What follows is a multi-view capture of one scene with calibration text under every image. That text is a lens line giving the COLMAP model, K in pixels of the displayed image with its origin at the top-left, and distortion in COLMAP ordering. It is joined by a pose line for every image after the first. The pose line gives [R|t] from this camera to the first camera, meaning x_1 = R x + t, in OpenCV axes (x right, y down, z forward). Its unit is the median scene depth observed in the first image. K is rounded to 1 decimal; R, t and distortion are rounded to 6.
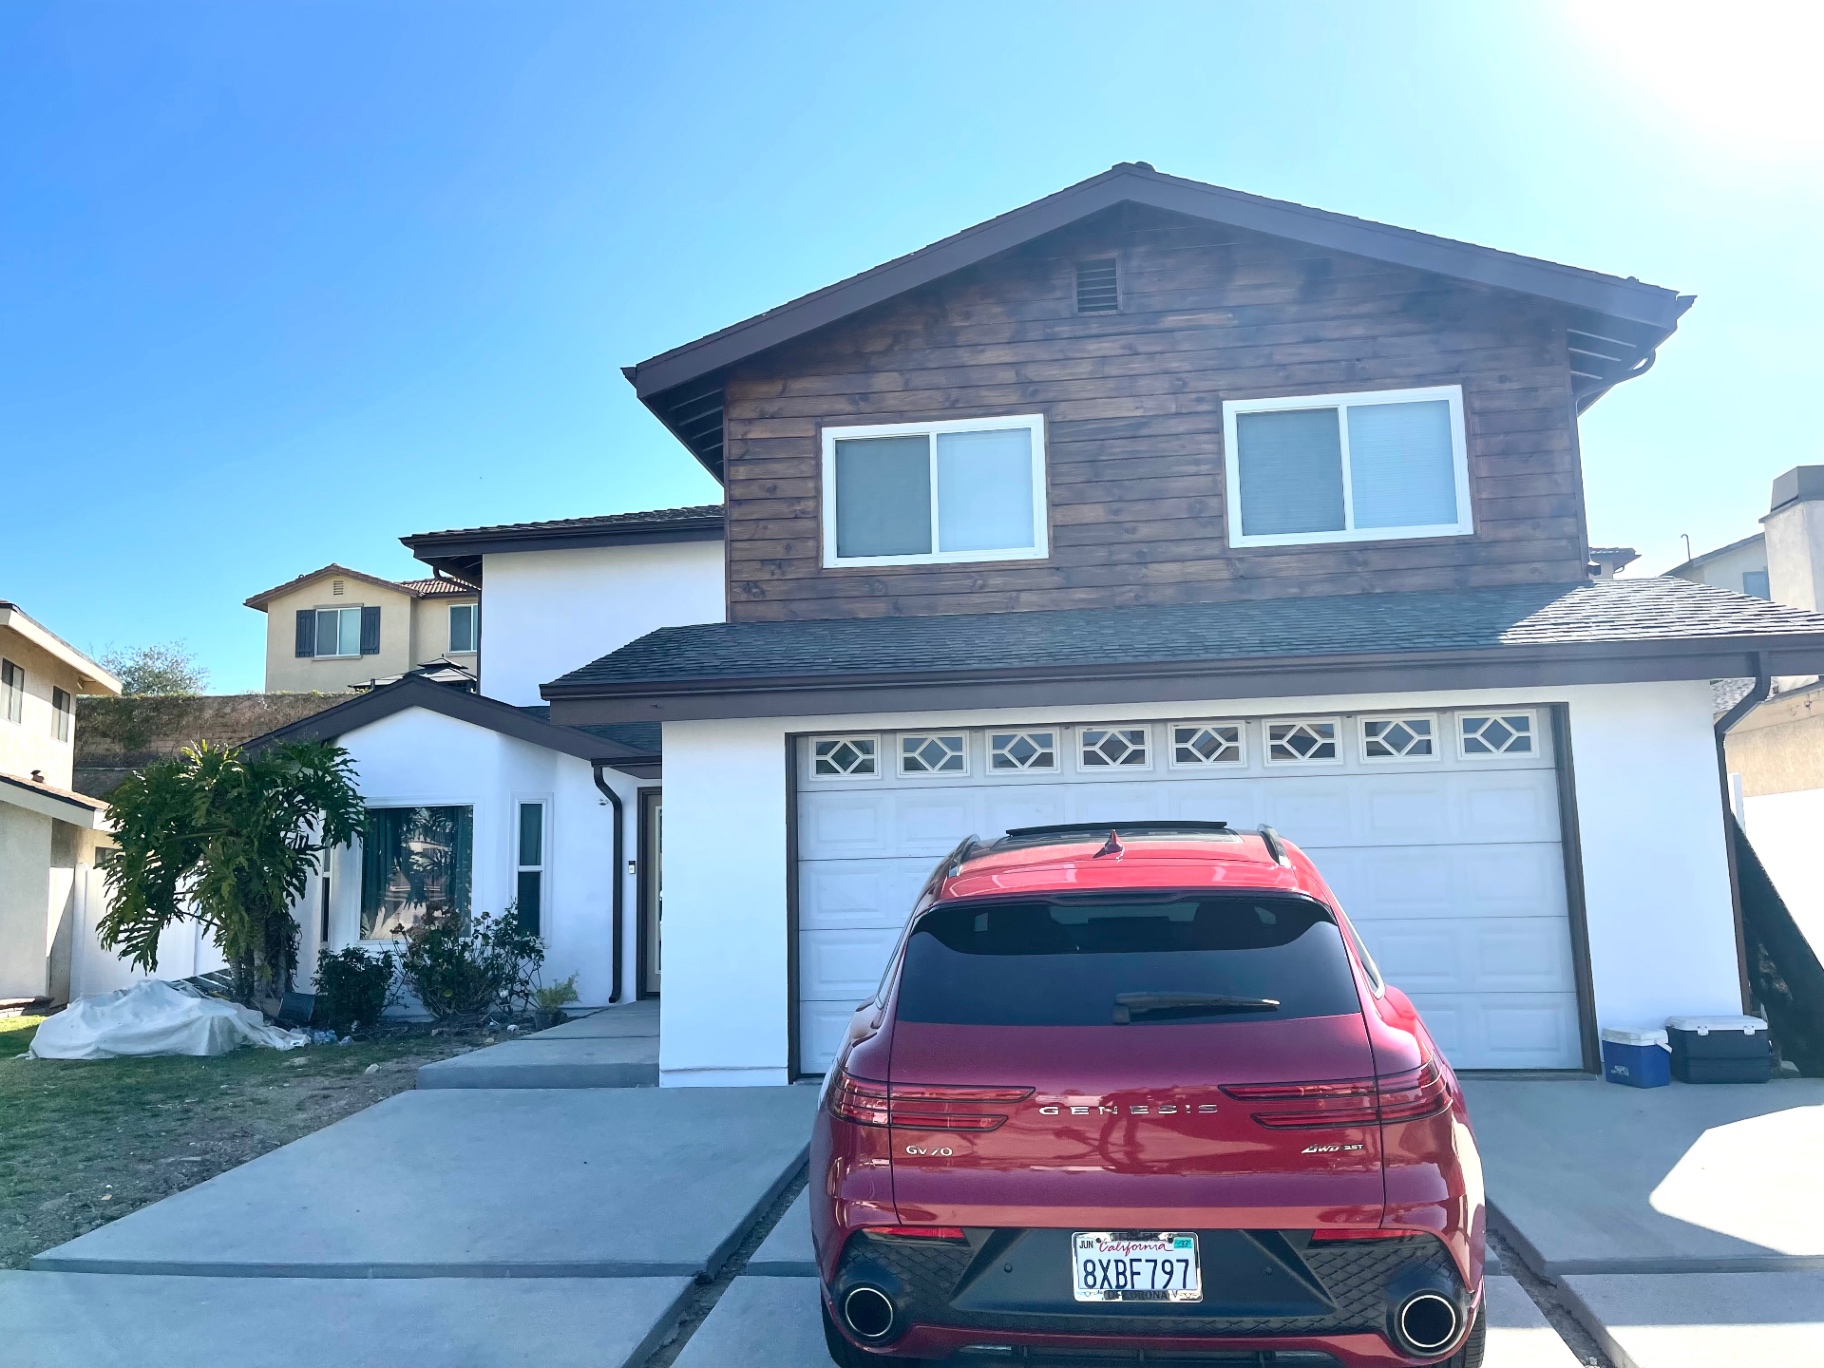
lens RADIAL K [[1457.1, 0, 912.0], [0, 1457.1, 684.0], [0, 0, 1]] dist [0.052886, -0.001554]
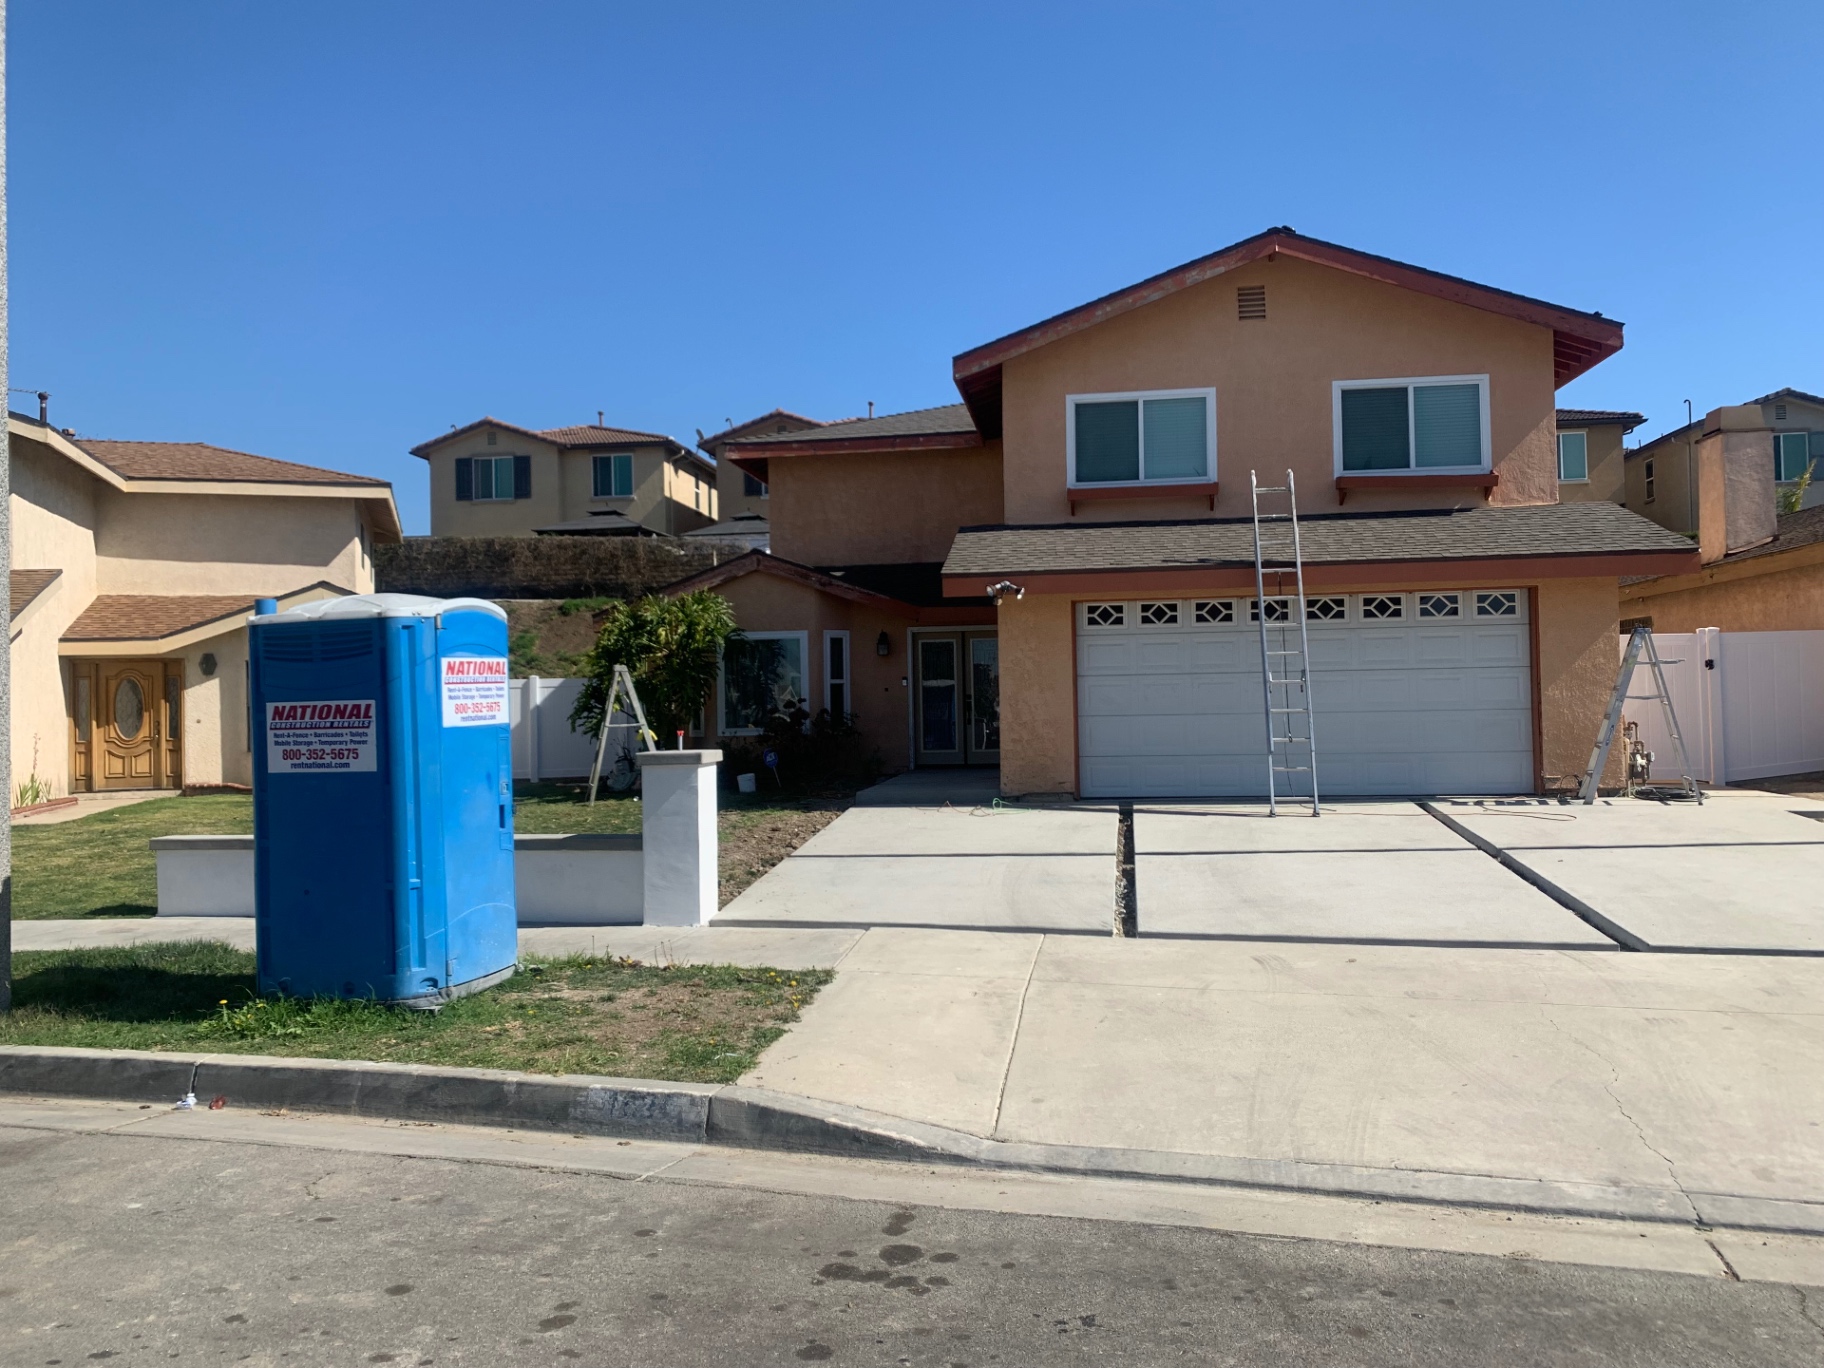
lens RADIAL K [[1382.0, 0, 912.0], [0, 1382.0, 684.0], [0, 0, 1]] dist [0.001440, -0.000409]
pose [[0.999346, 0.004926, -0.035835, -0.193660], [-0.000528, 0.992565, 0.121718, -0.059291], [0.036168, -0.121620, 0.991918, -0.546740]]
